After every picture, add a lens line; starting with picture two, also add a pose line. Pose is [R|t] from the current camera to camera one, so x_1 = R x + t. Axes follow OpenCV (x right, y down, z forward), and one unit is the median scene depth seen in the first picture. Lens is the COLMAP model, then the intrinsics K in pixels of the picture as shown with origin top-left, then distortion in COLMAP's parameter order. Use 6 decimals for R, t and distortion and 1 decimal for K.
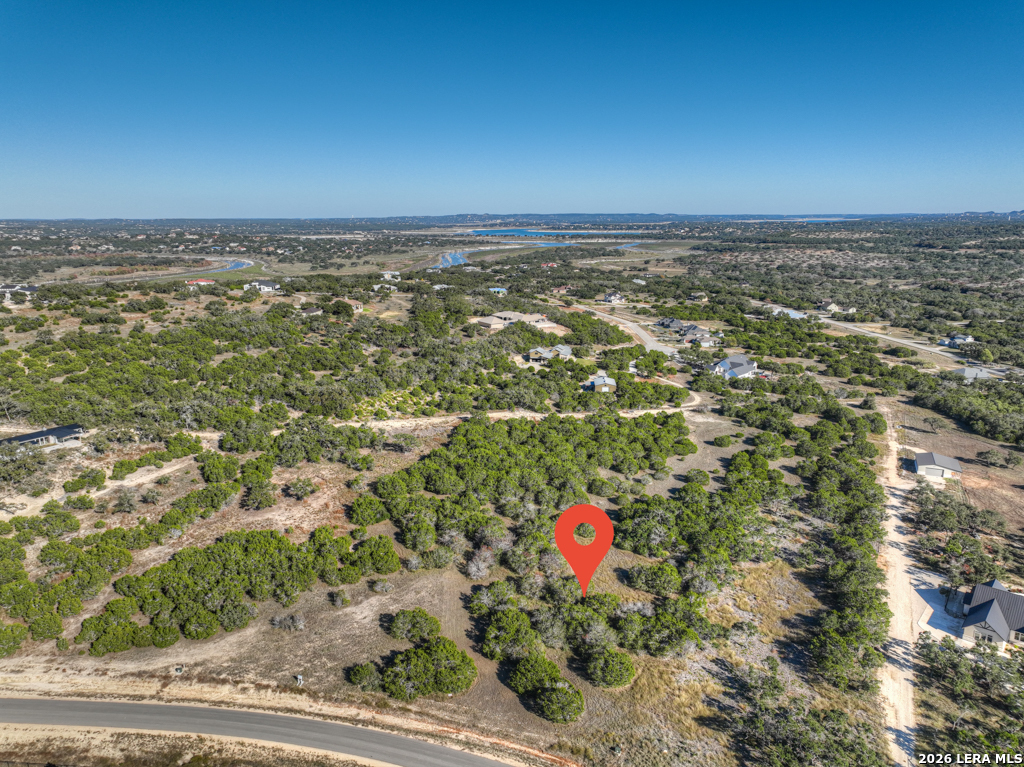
lens RADIAL K [[718.6, 0, 513.5], [0, 718.6, 383.9], [0, 0, 1]] dist [-0.004510, 0.022674]
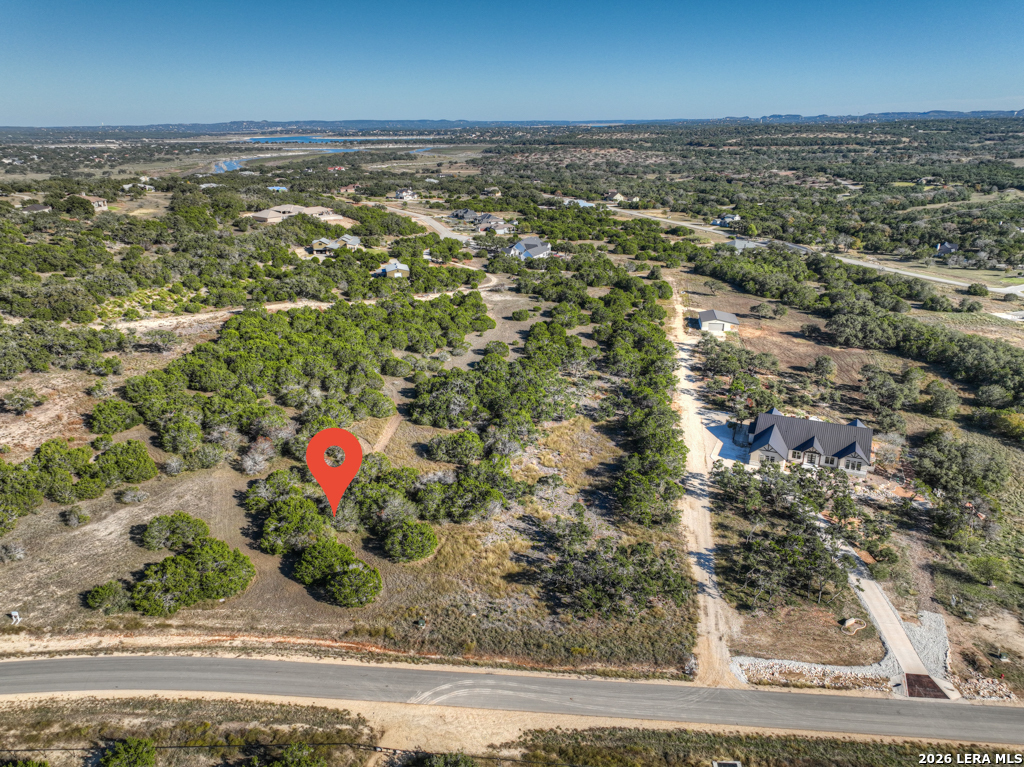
lens RADIAL K [[718.6, 0, 513.1], [0, 718.6, 382.6], [0, 0, 1]] dist [-0.004510, 0.022674]
pose [[0.961861, -0.097620, 0.255528, 0.032376], [0.067267, 0.989879, 0.124958, 0.063798], [-0.265140, -0.103003, 0.958692, 0.083466]]
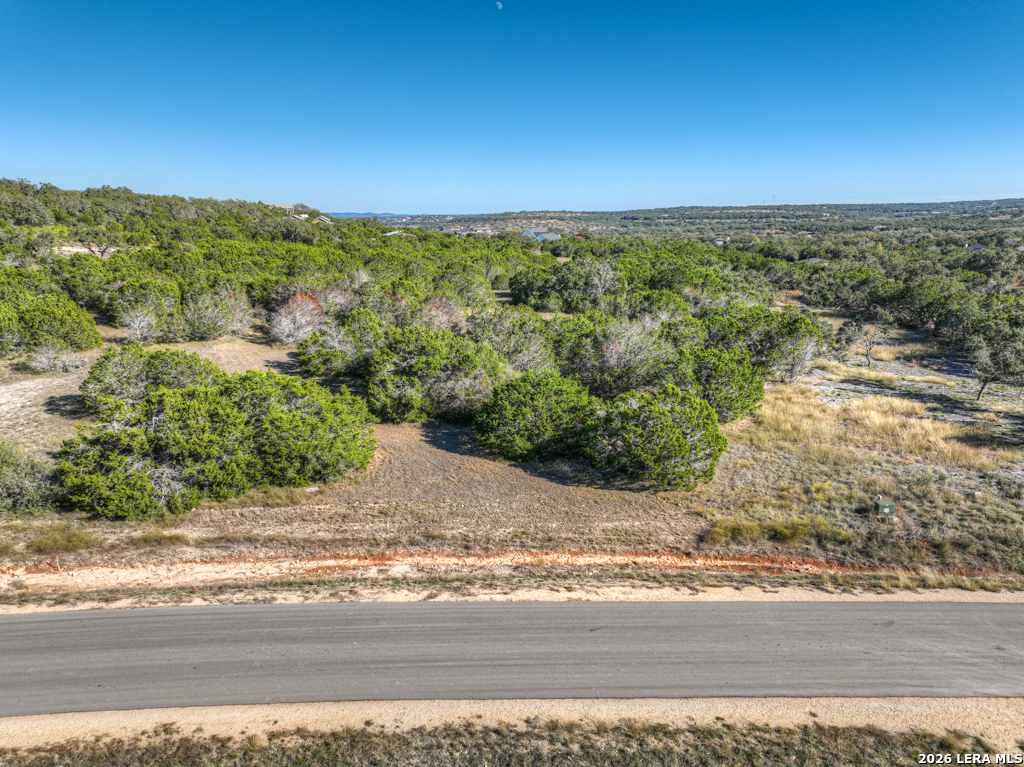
lens RADIAL K [[718.6, 0, 514.6], [0, 718.6, 381.0], [0, 0, 1]] dist [-0.004510, 0.022674]
pose [[0.927822, -0.084392, 0.363352, -0.075436], [0.087043, 0.996163, 0.009105, 0.254575], [-0.362726, 0.023180, 0.931607, 0.441706]]
